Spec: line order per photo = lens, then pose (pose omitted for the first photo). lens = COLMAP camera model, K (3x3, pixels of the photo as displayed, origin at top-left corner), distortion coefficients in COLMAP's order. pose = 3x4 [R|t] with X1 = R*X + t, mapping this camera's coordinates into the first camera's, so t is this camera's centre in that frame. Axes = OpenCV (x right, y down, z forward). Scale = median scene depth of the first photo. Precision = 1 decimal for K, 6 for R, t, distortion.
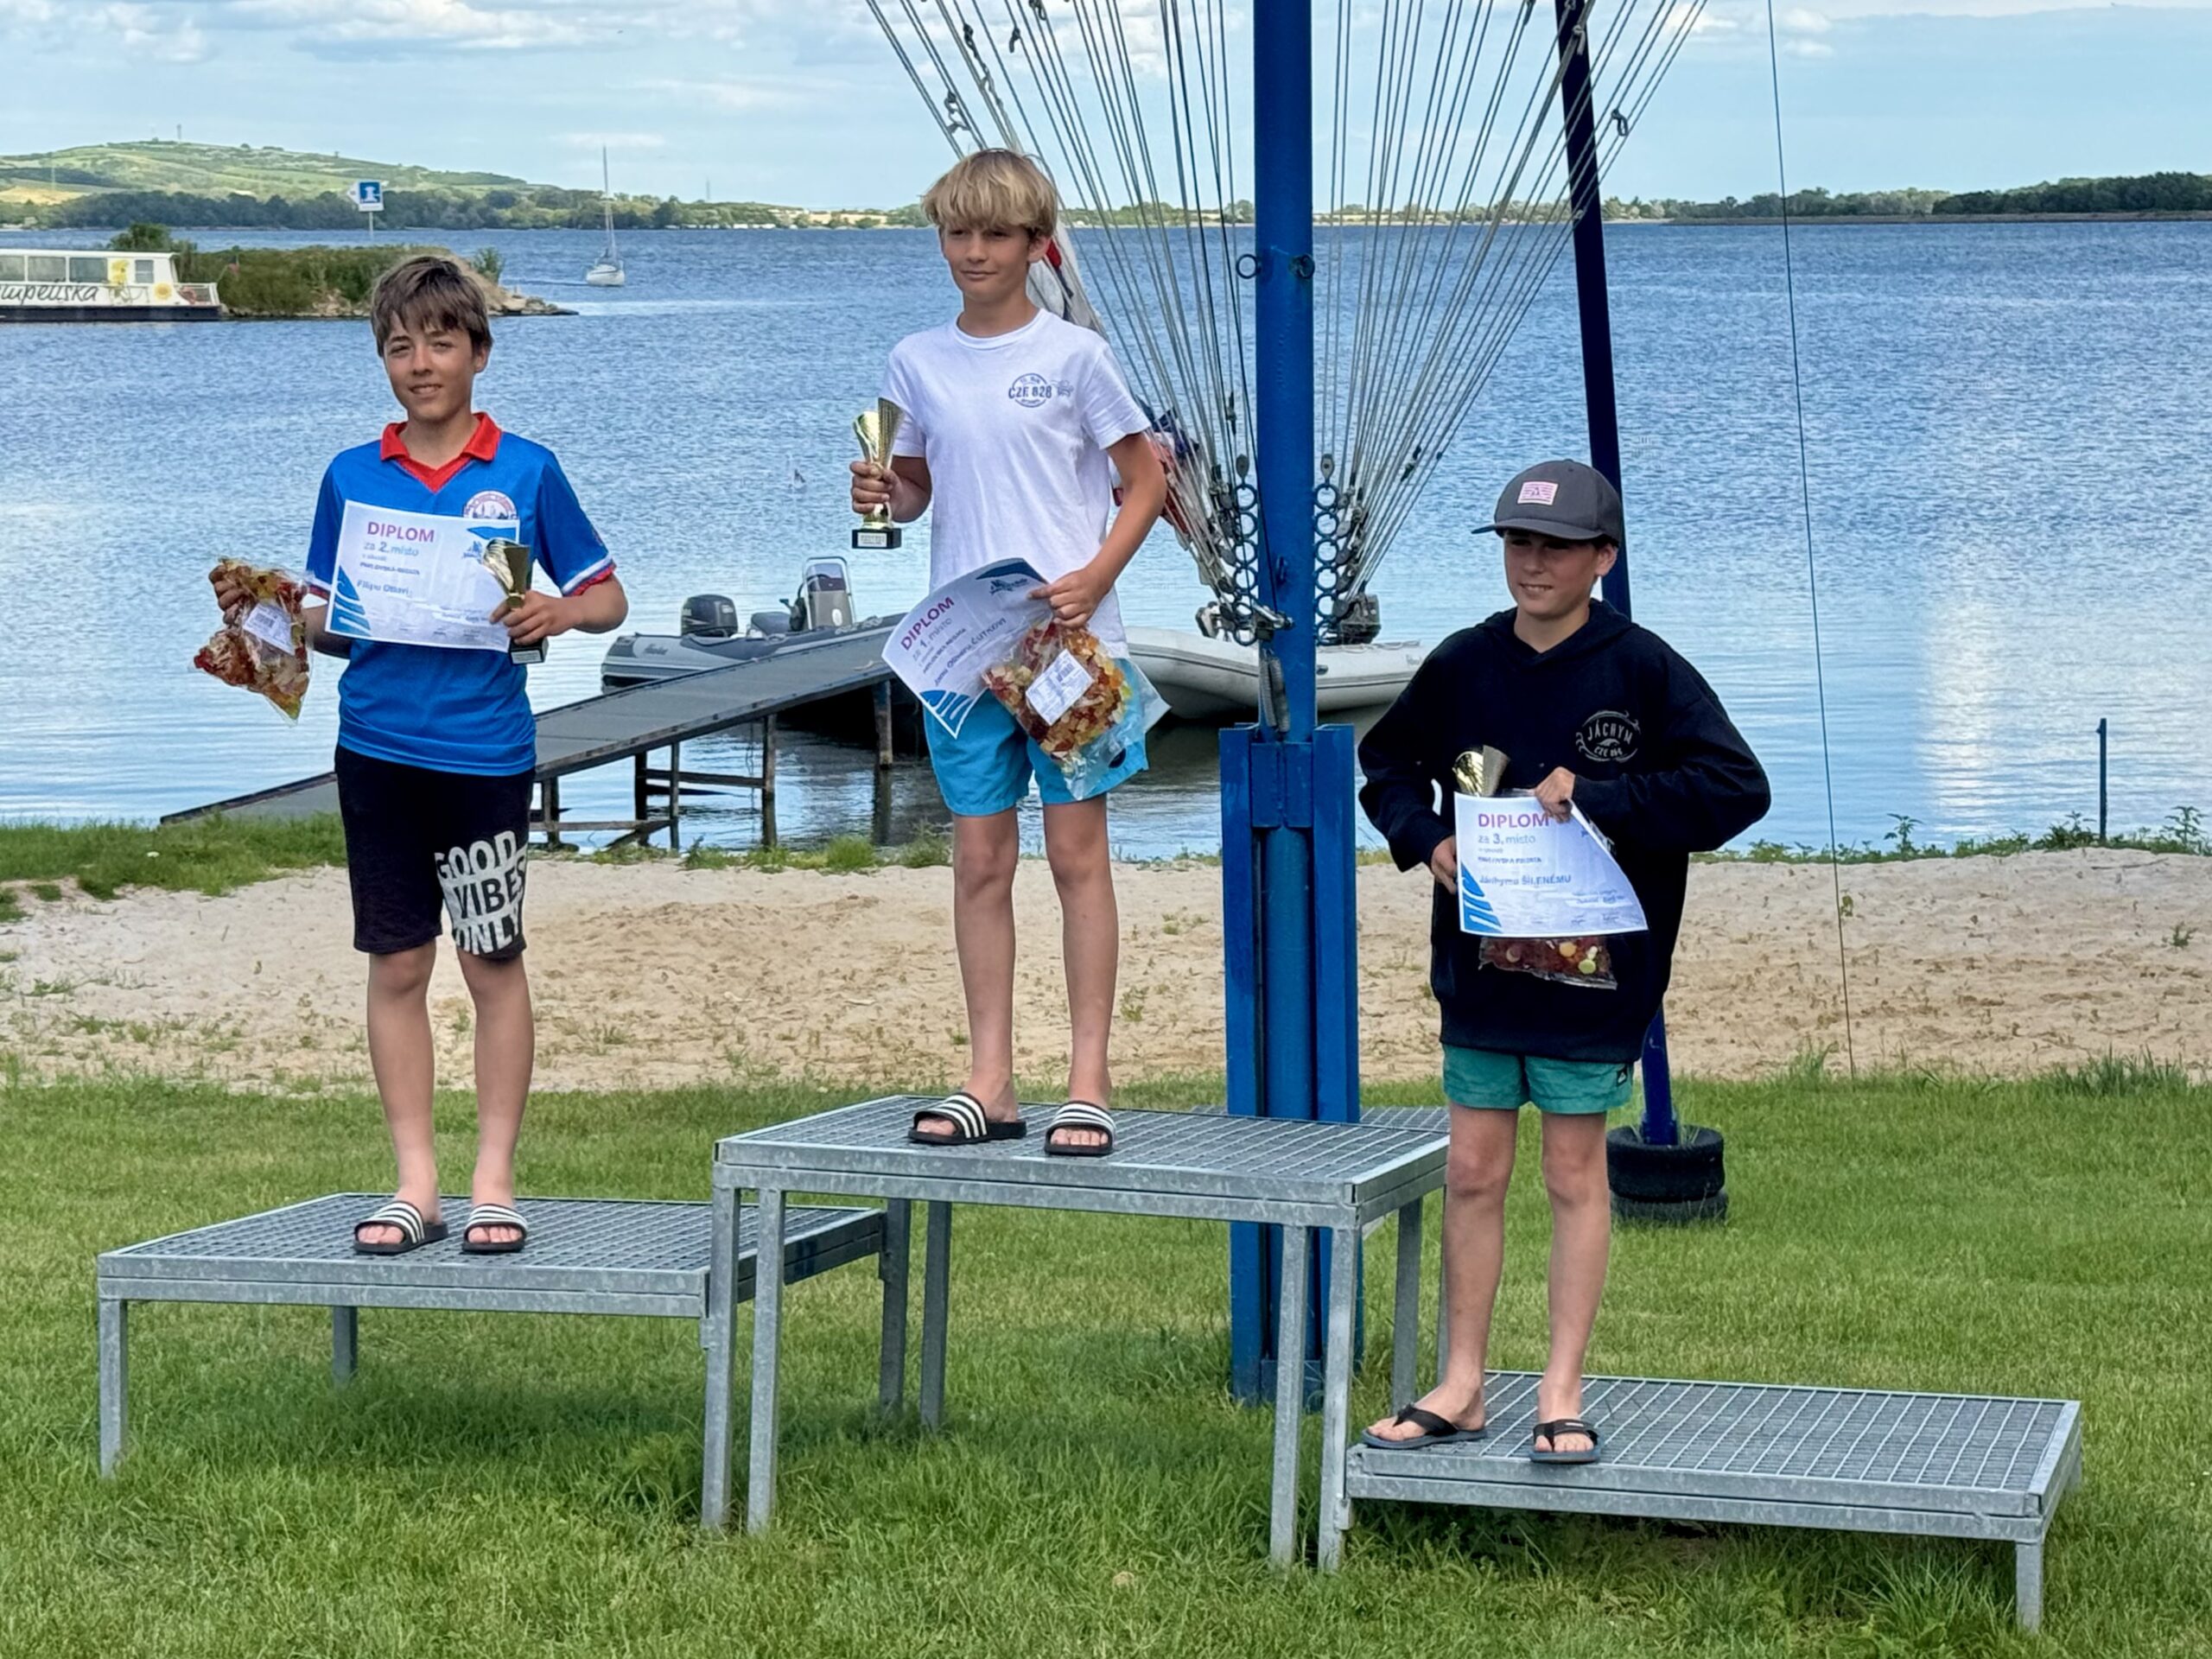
lens RADIAL K [[4878.5, 0, 1062.0], [0, 4878.5, 834.1], [0, 0, 1]] dist [0.135406, 0.036737]
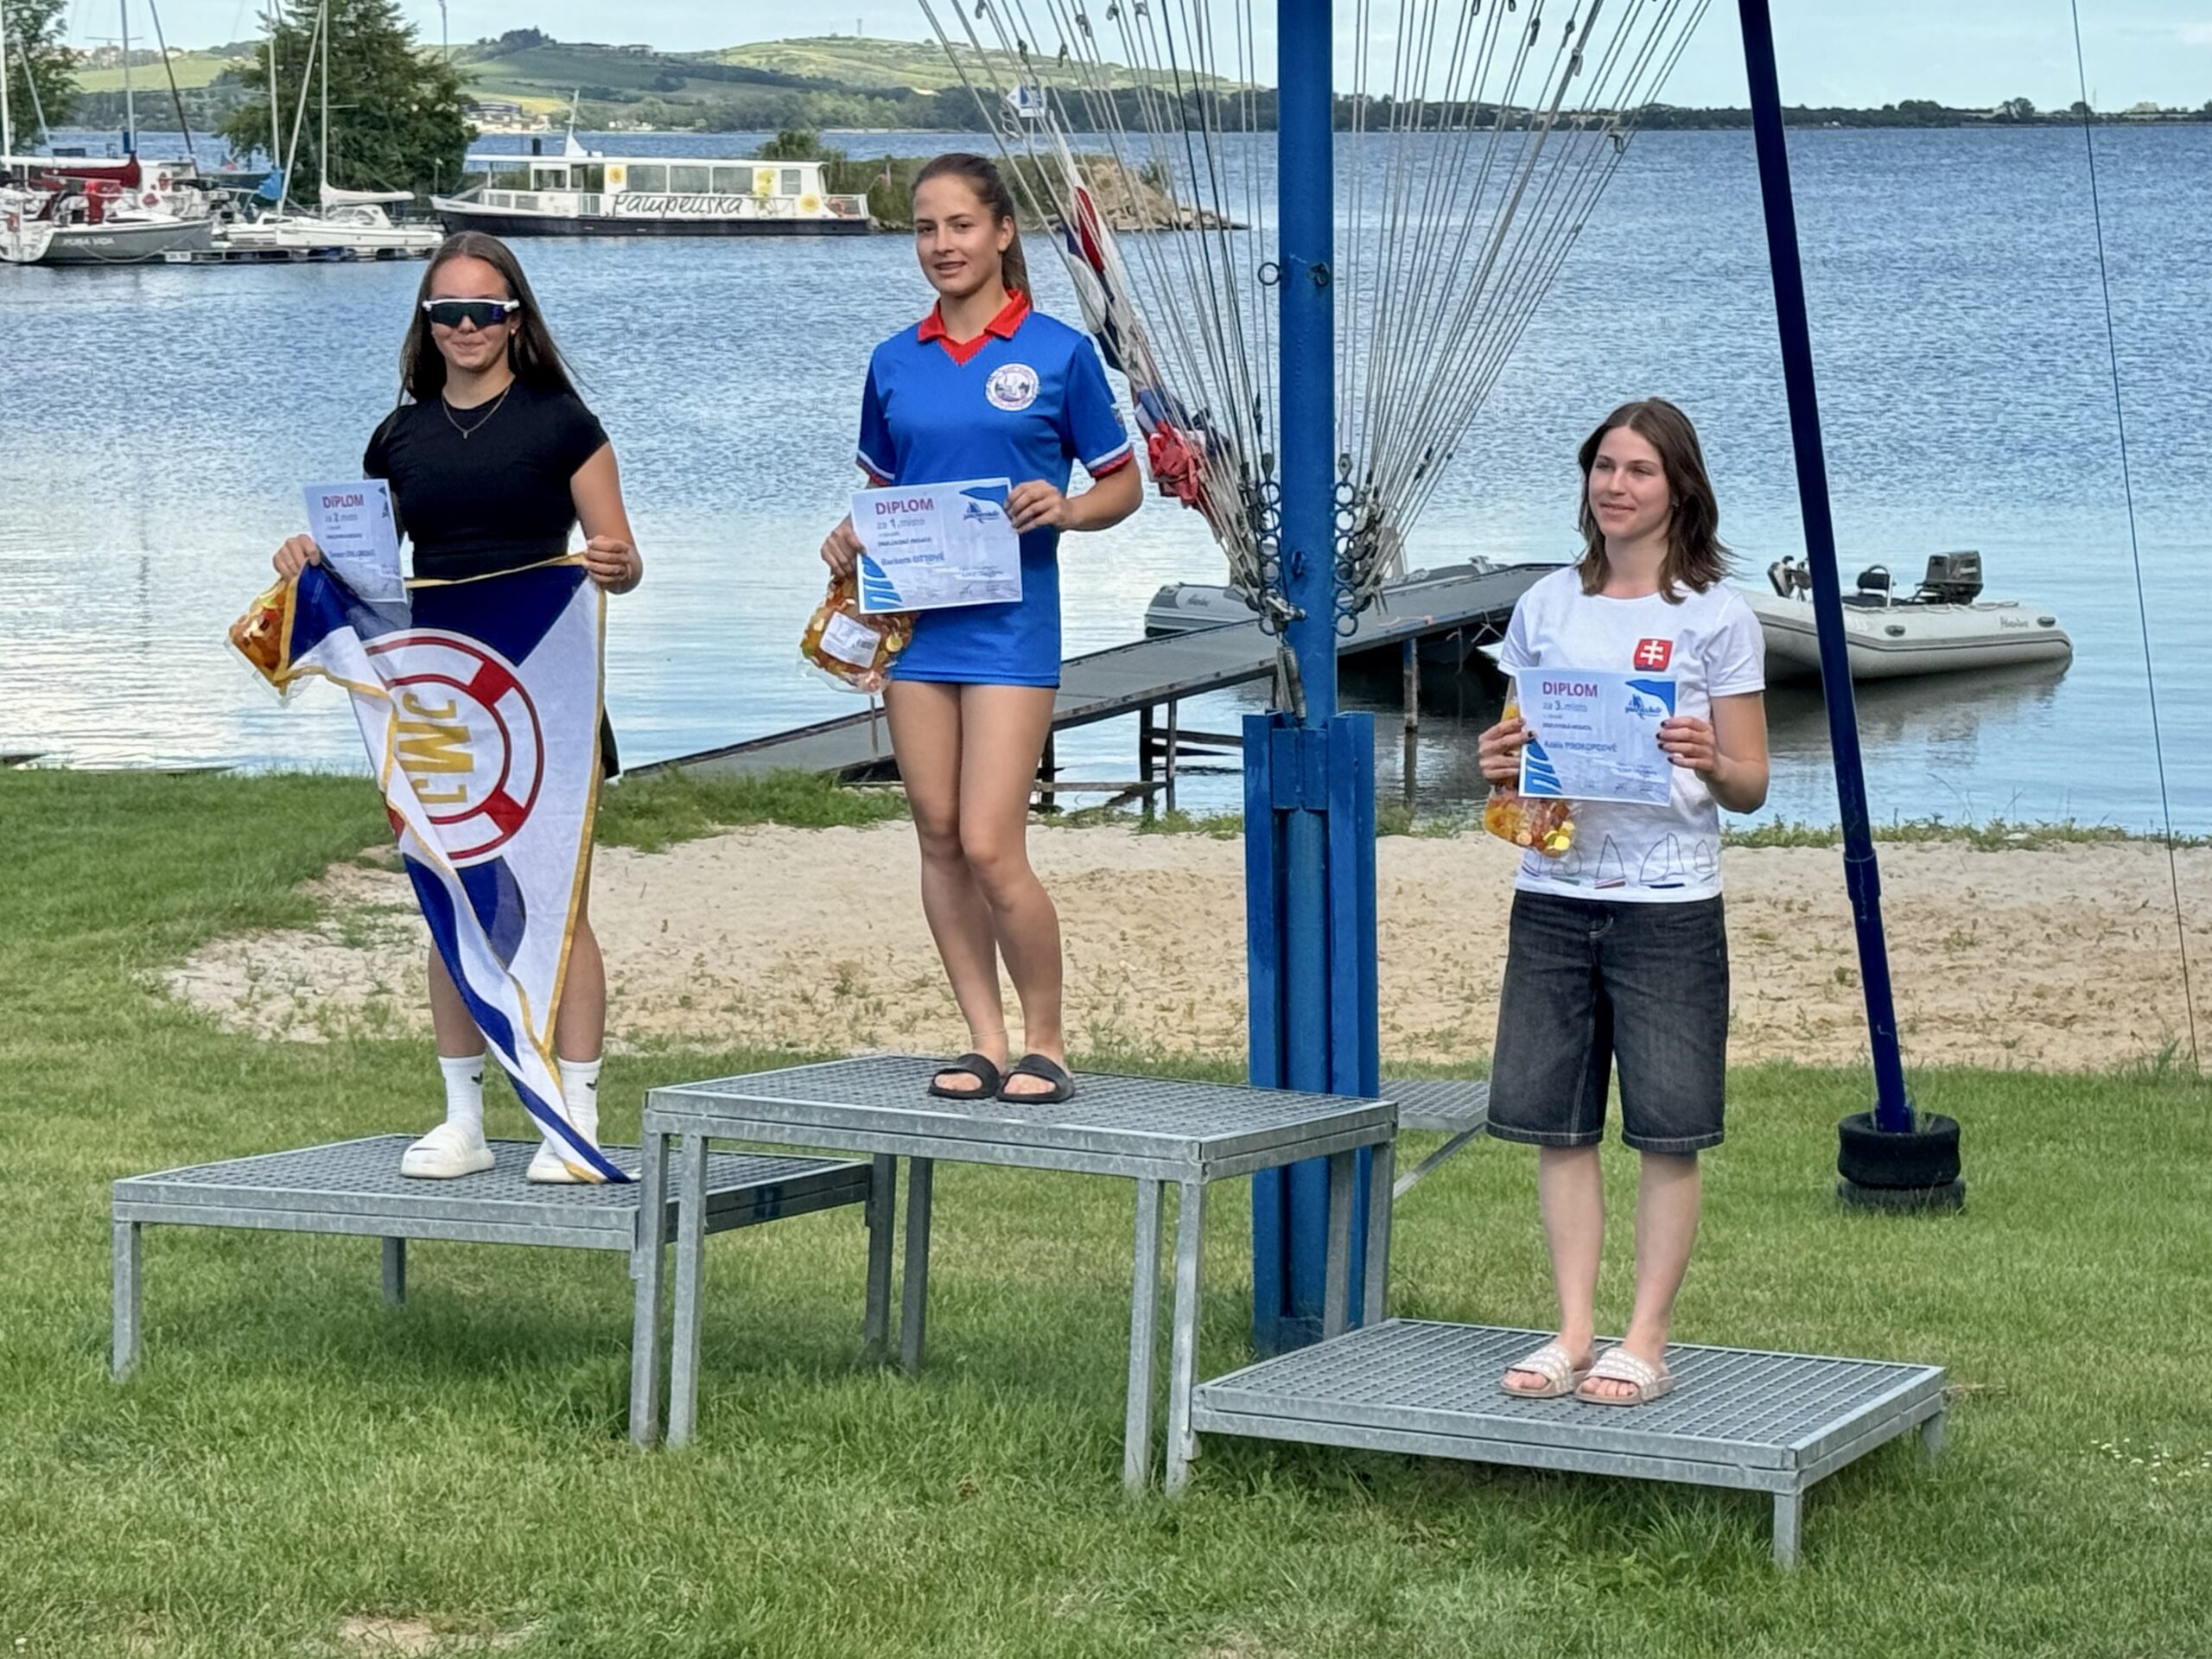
lens RADIAL K [[5336.5, 0, 1159.4], [0, 5336.5, 885.2], [0, 0, 1]] dist [0.135208, 0.036936]
pose [[0.992638, 0.019472, -0.119545, 0.097302], [-0.017423, 0.999683, 0.018160, -0.003517], [0.119861, -0.015944, 0.992663, -0.089978]]
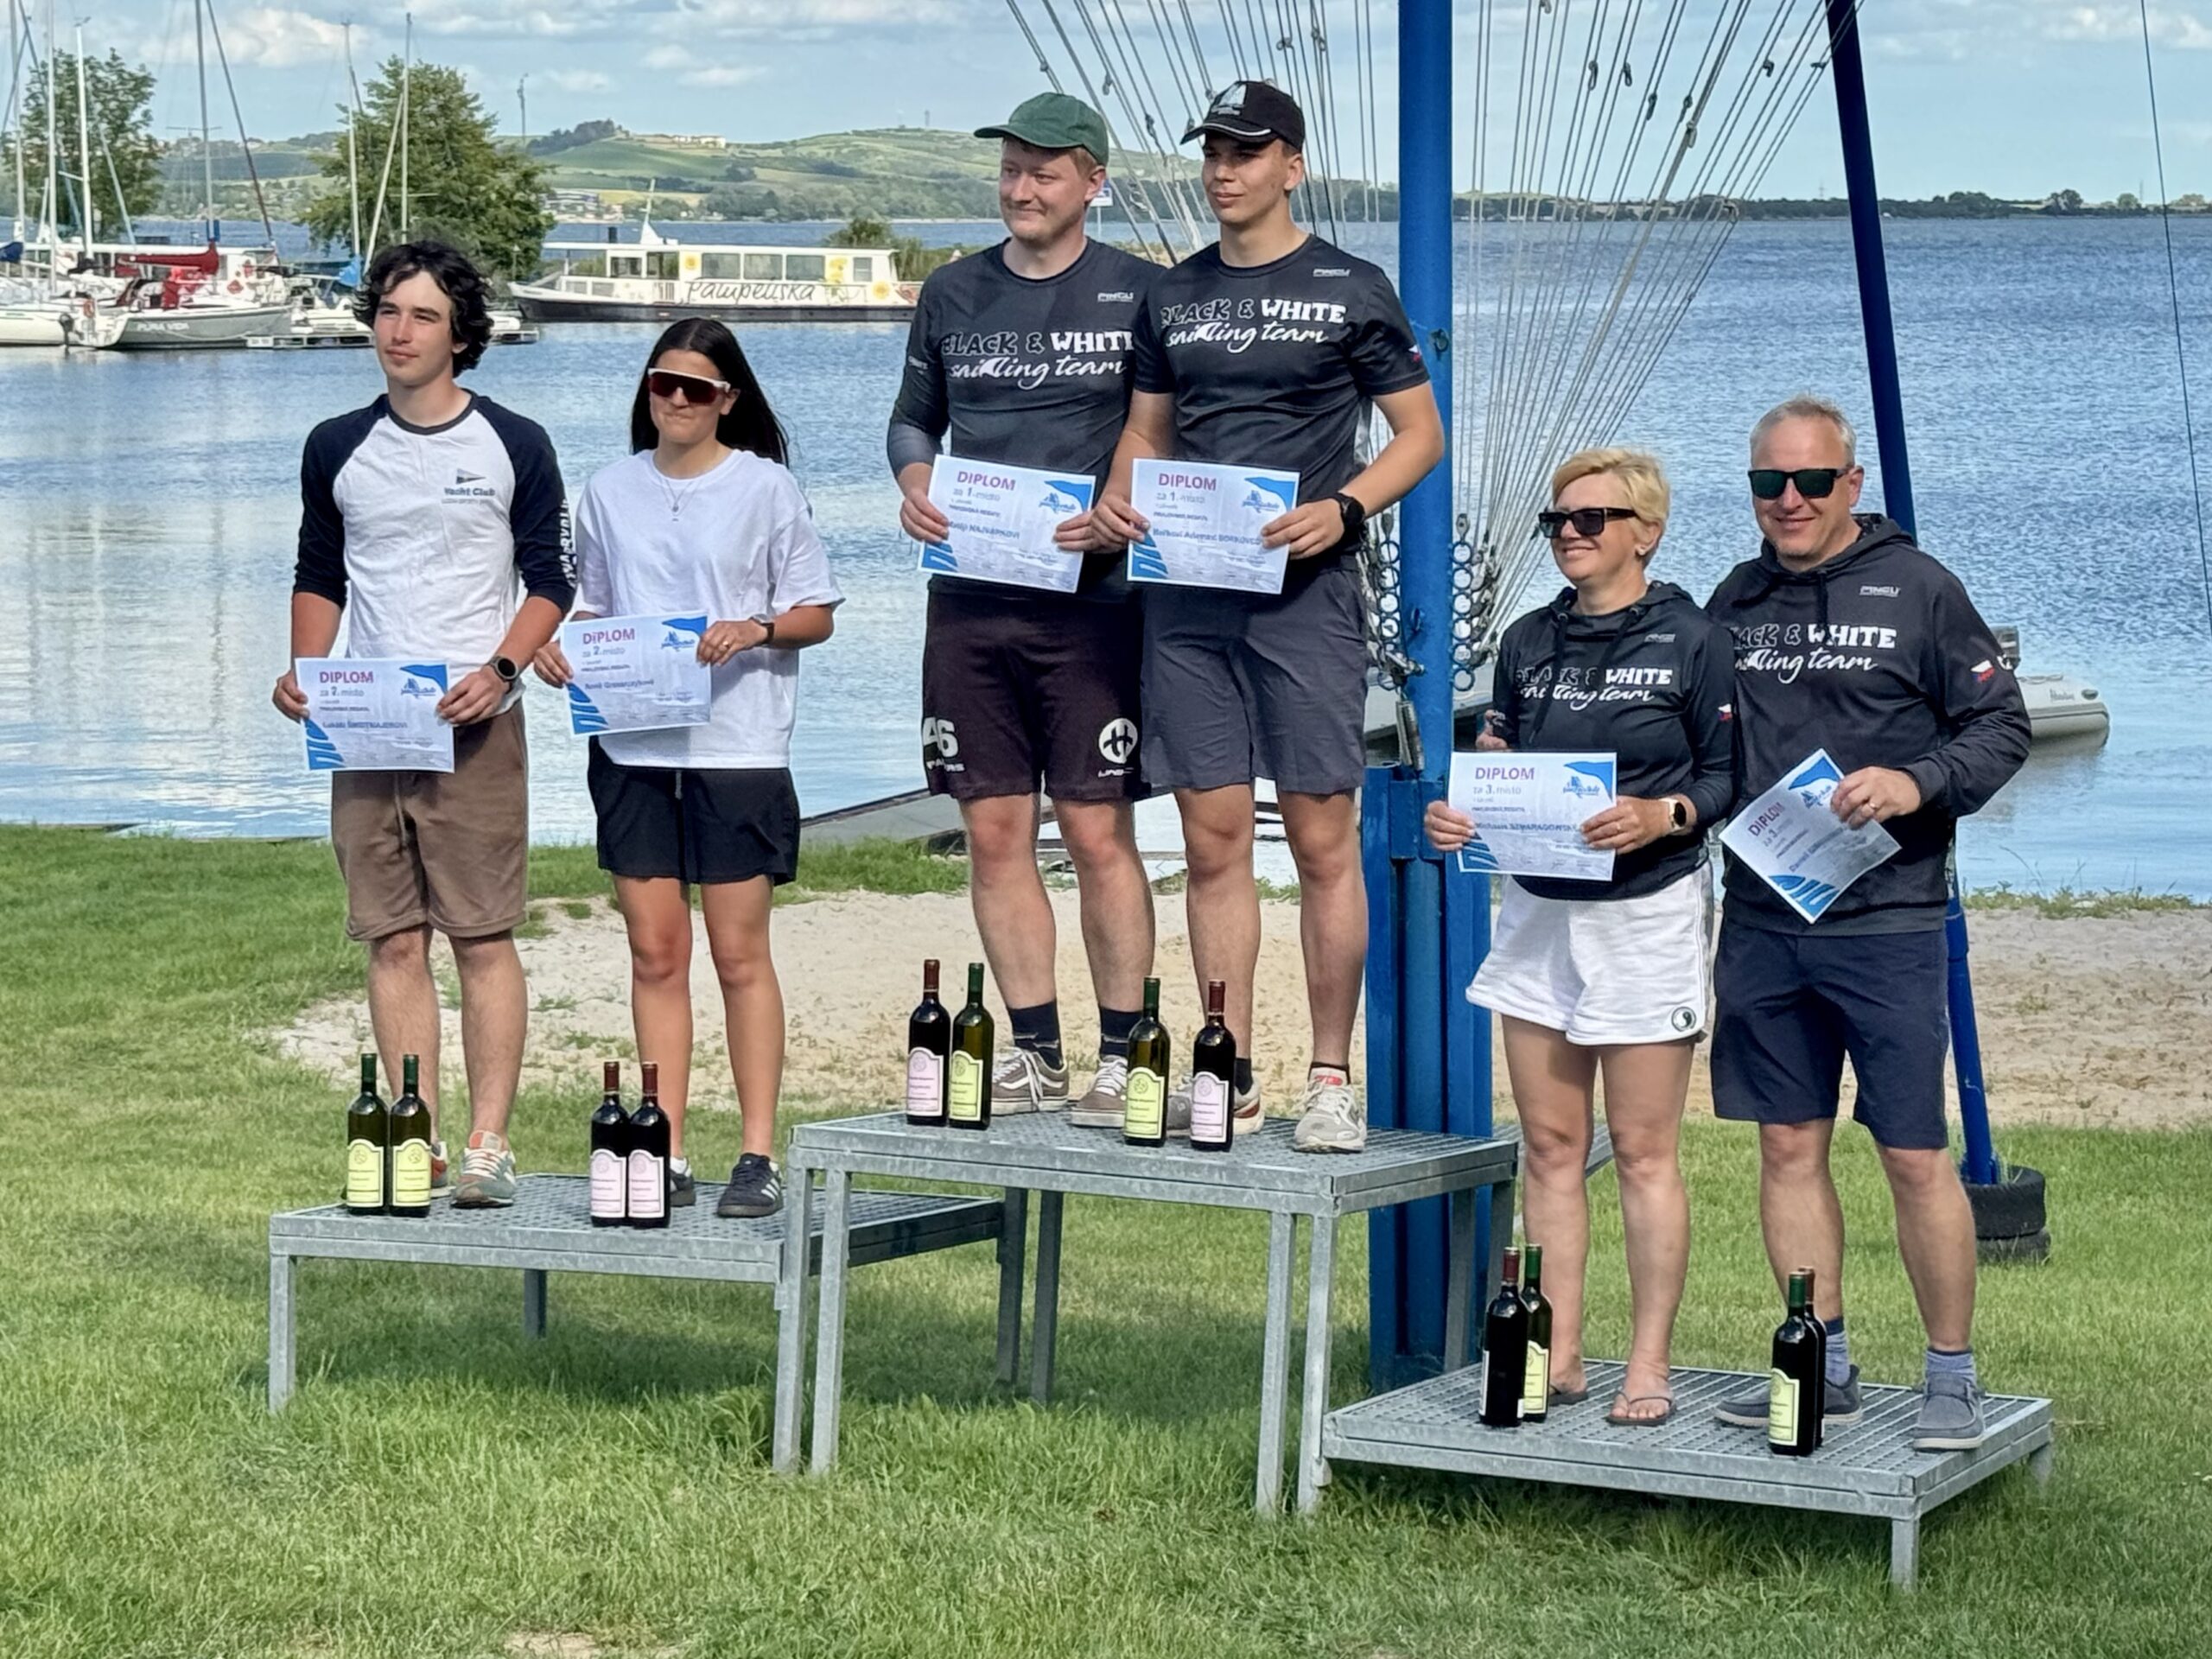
lens RADIAL K [[5267.8, 0, 1231.3], [0, 5267.8, 818.7], [0, 0, 1]] dist [0.109022, 0.267590]
pose [[0.992865, 0.017877, -0.117899, 0.090275], [-0.019083, 0.999776, -0.009112, 0.000632], [0.117709, 0.011297, 0.992984, -0.101760]]
